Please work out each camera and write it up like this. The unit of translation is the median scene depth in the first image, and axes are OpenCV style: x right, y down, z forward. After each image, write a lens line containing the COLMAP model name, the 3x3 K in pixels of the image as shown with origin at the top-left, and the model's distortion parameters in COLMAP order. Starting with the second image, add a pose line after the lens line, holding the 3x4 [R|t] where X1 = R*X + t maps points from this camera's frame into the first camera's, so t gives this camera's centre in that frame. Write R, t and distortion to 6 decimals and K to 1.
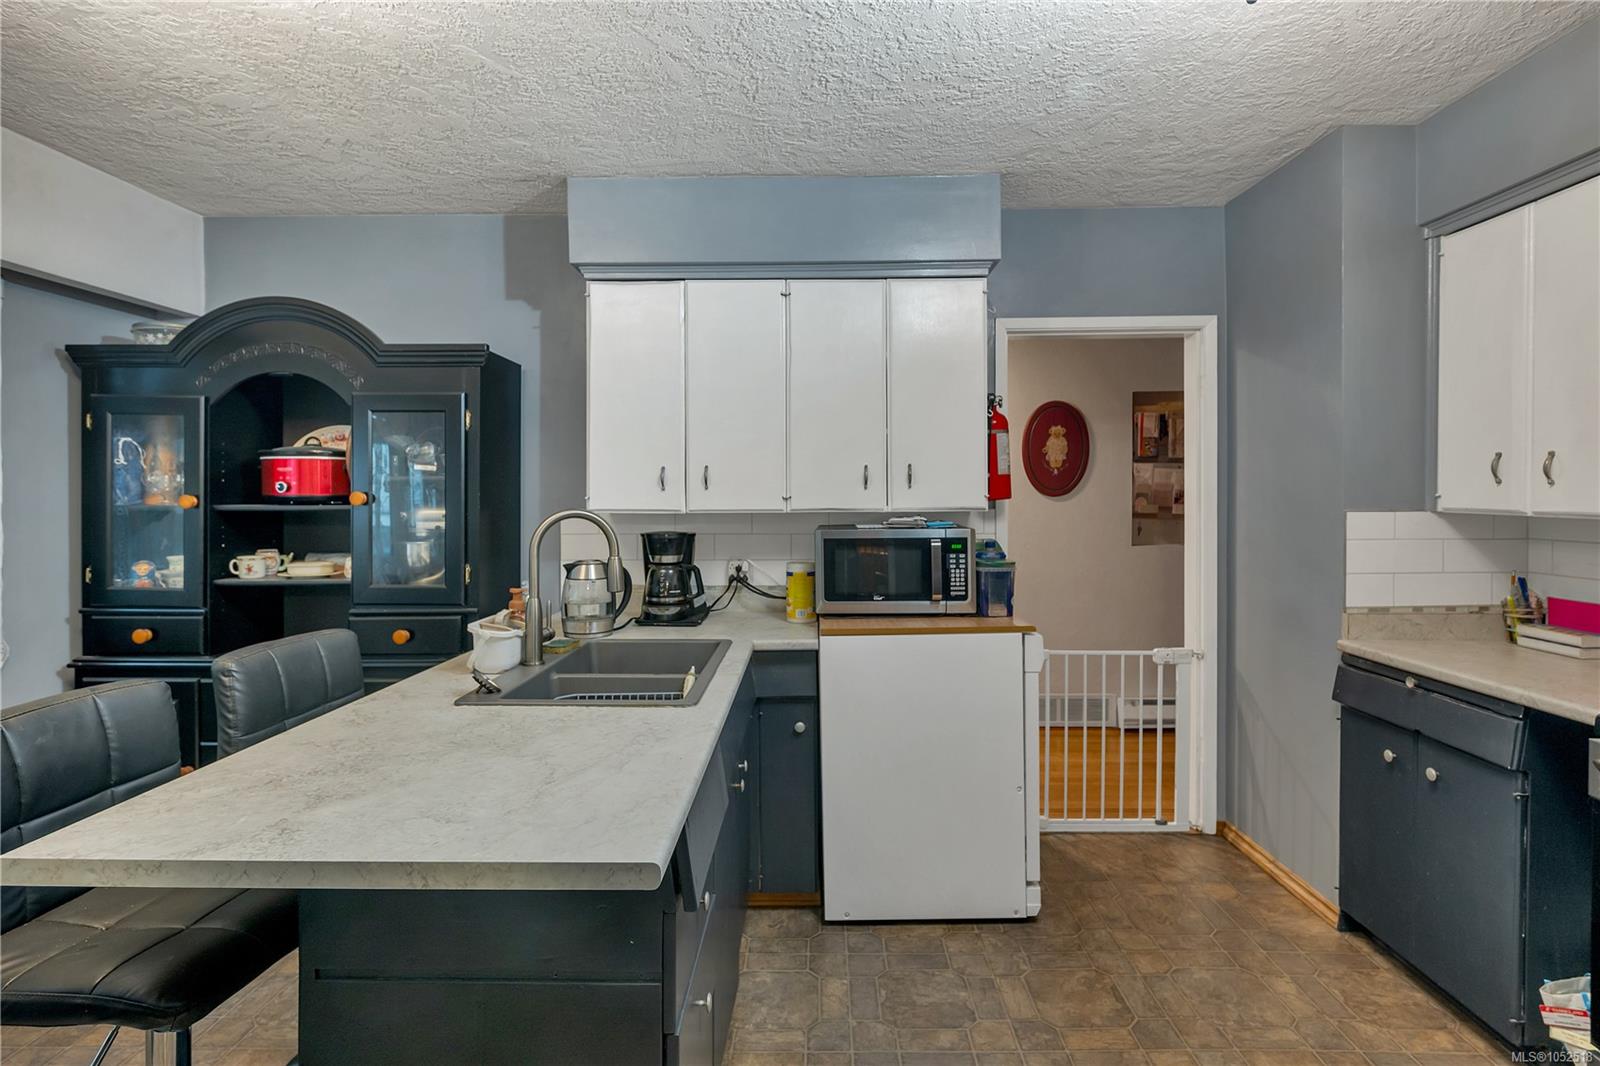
lens RADIAL K [[770.5, 0, 805.5], [0, 770.5, 506.5], [0, 0, 1]] dist [-0.024752, -0.000324]
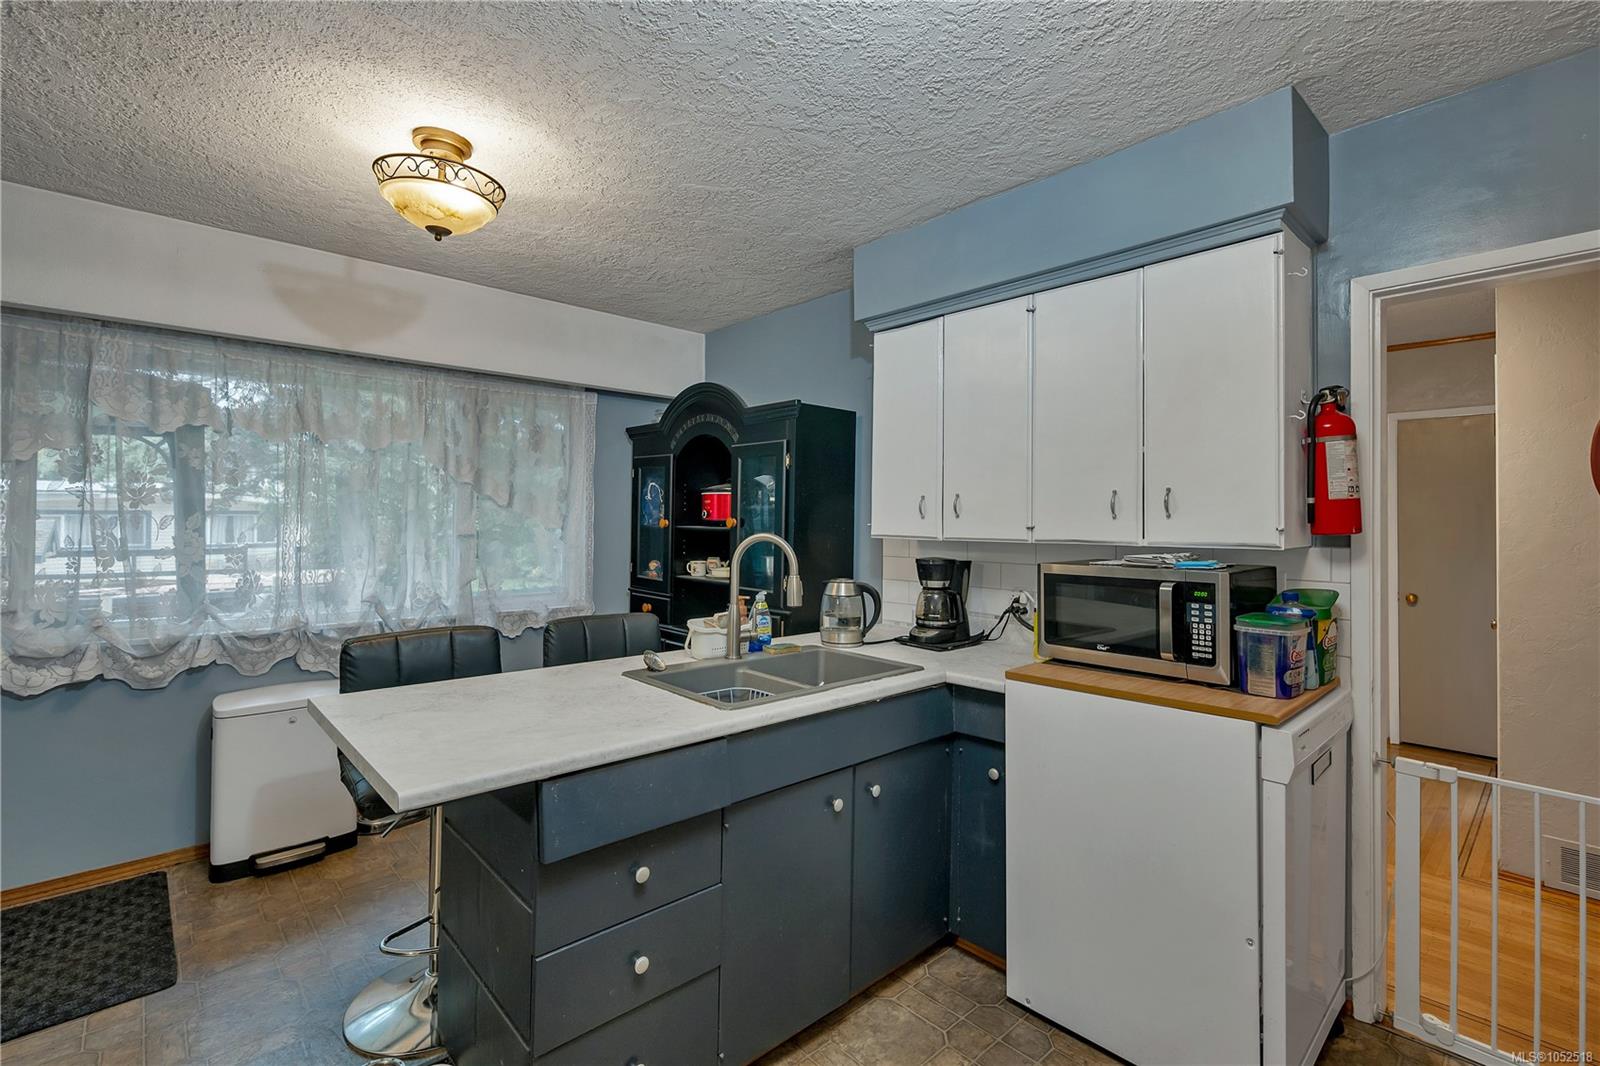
lens RADIAL K [[711.3, 0, 809.4], [0, 711.3, 516.5], [0, 0, 1]] dist [-0.001843, -0.000077]
pose [[0.690259, 0.005494, -0.723542, 0.425485], [-0.019533, 0.999748, -0.011044, -0.010011], [0.723299, 0.021756, 0.690192, 0.217907]]
